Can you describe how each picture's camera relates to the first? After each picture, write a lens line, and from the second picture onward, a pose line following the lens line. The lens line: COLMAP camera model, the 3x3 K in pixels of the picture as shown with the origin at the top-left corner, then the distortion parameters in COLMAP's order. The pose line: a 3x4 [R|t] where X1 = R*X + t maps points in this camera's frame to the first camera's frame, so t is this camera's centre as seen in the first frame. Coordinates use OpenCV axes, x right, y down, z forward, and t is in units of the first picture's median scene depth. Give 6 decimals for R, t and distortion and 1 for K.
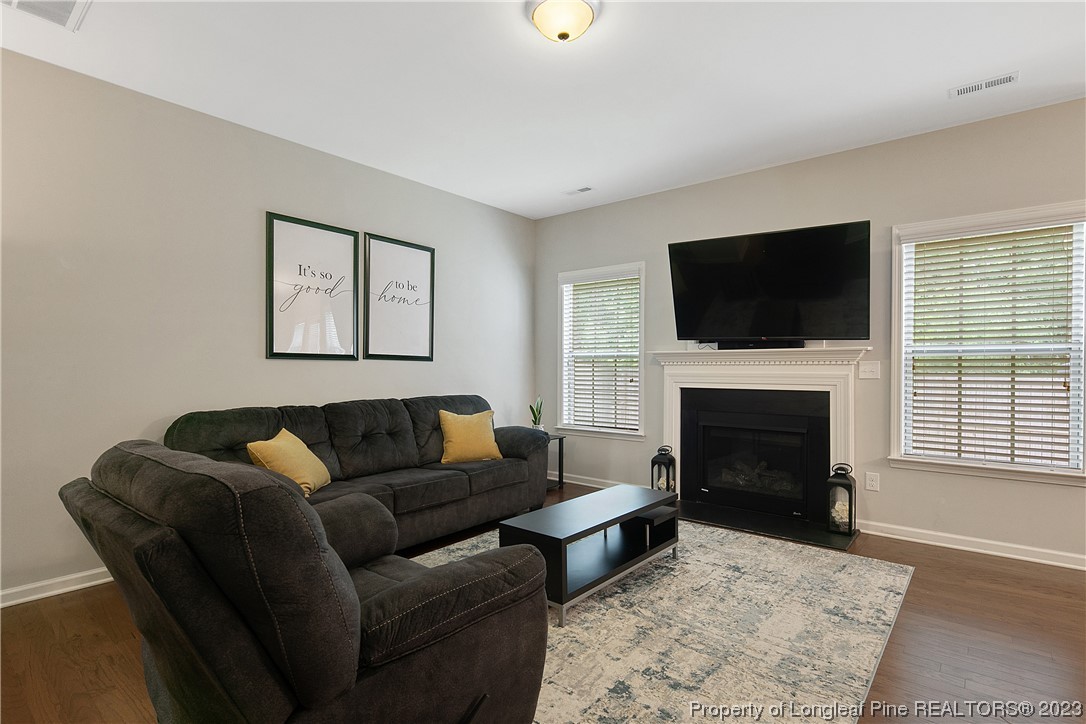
lens RADIAL K [[536.7, 0, 538.3], [0, 536.7, 371.1], [0, 0, 1]] dist [0.000657, -0.000138]
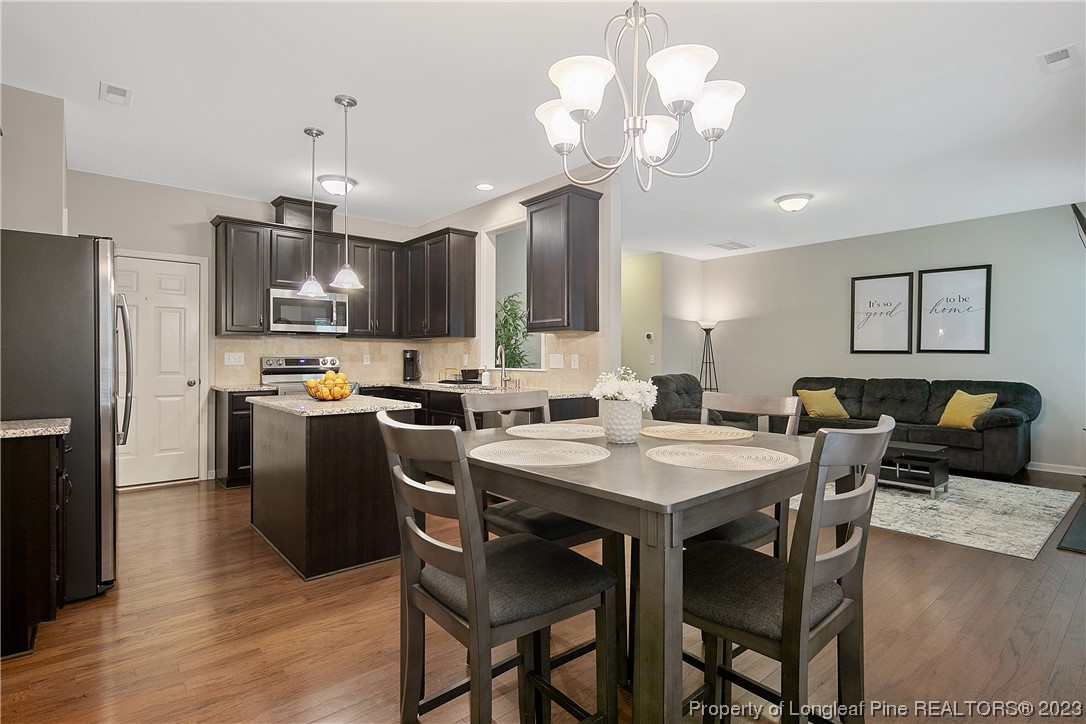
lens RADIAL K [[536.8, 0, 543.9], [0, 536.8, 360.3], [0, 0, 1]] dist [0.000739, -0.000631]
pose [[-0.162980, 0.007008, -0.986604, 1.537464], [-0.008835, 0.999924, 0.008562, -0.005488], [0.986590, 0.010112, -0.162906, 0.214995]]
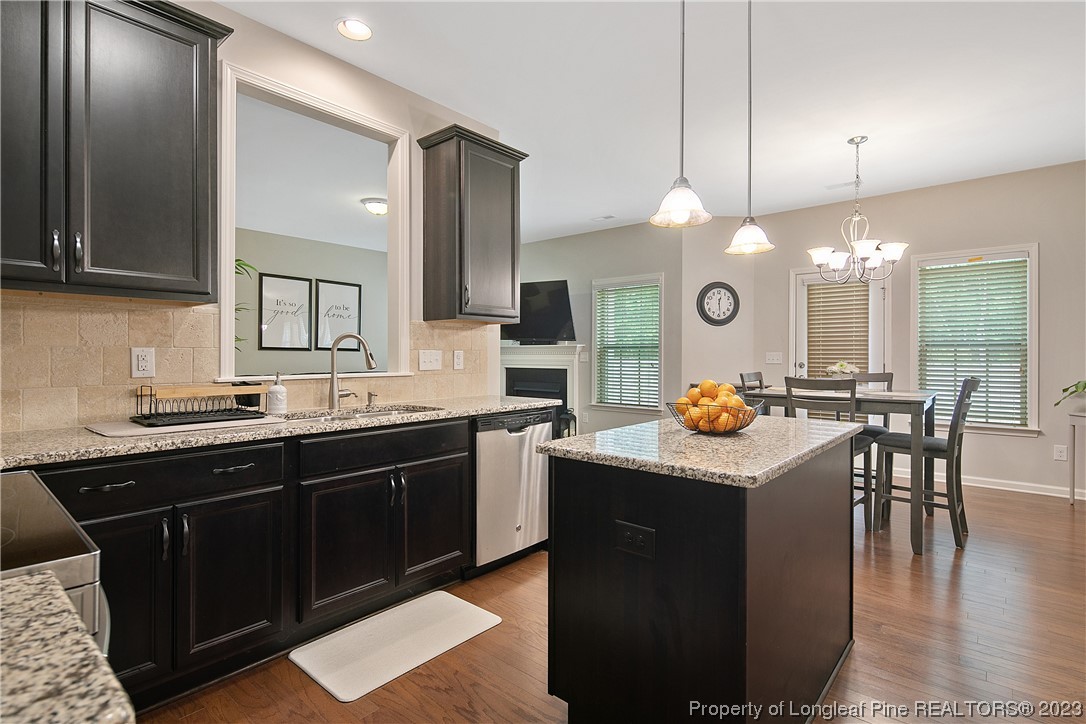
lens RADIAL K [[528.7, 0, 544.2], [0, 528.7, 359.0], [0, 0, 1]] dist [0.000236, -0.000788]
pose [[0.999850, 0.003362, -0.016996, 0.516066], [-0.003362, 0.999994, 0.000066, 0.004395], [0.016996, -0.000009, 0.999856, -0.820673]]
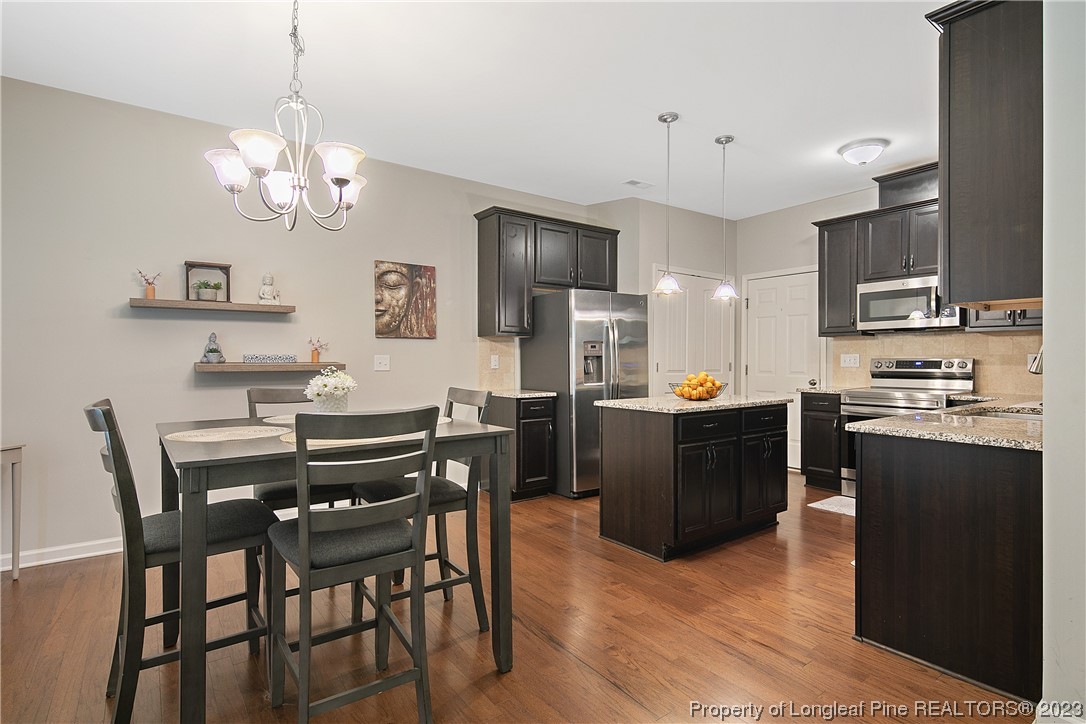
lens RADIAL K [[536.8, 0, 543.9], [0, 536.8, 360.3], [0, 0, 1]] dist [0.000739, -0.000631]
pose [[-0.971648, 0.001944, 0.236425, 0.718095], [0.004336, 0.999945, 0.009598, -0.007318], [-0.236393, 0.010351, -0.971602, 0.705877]]
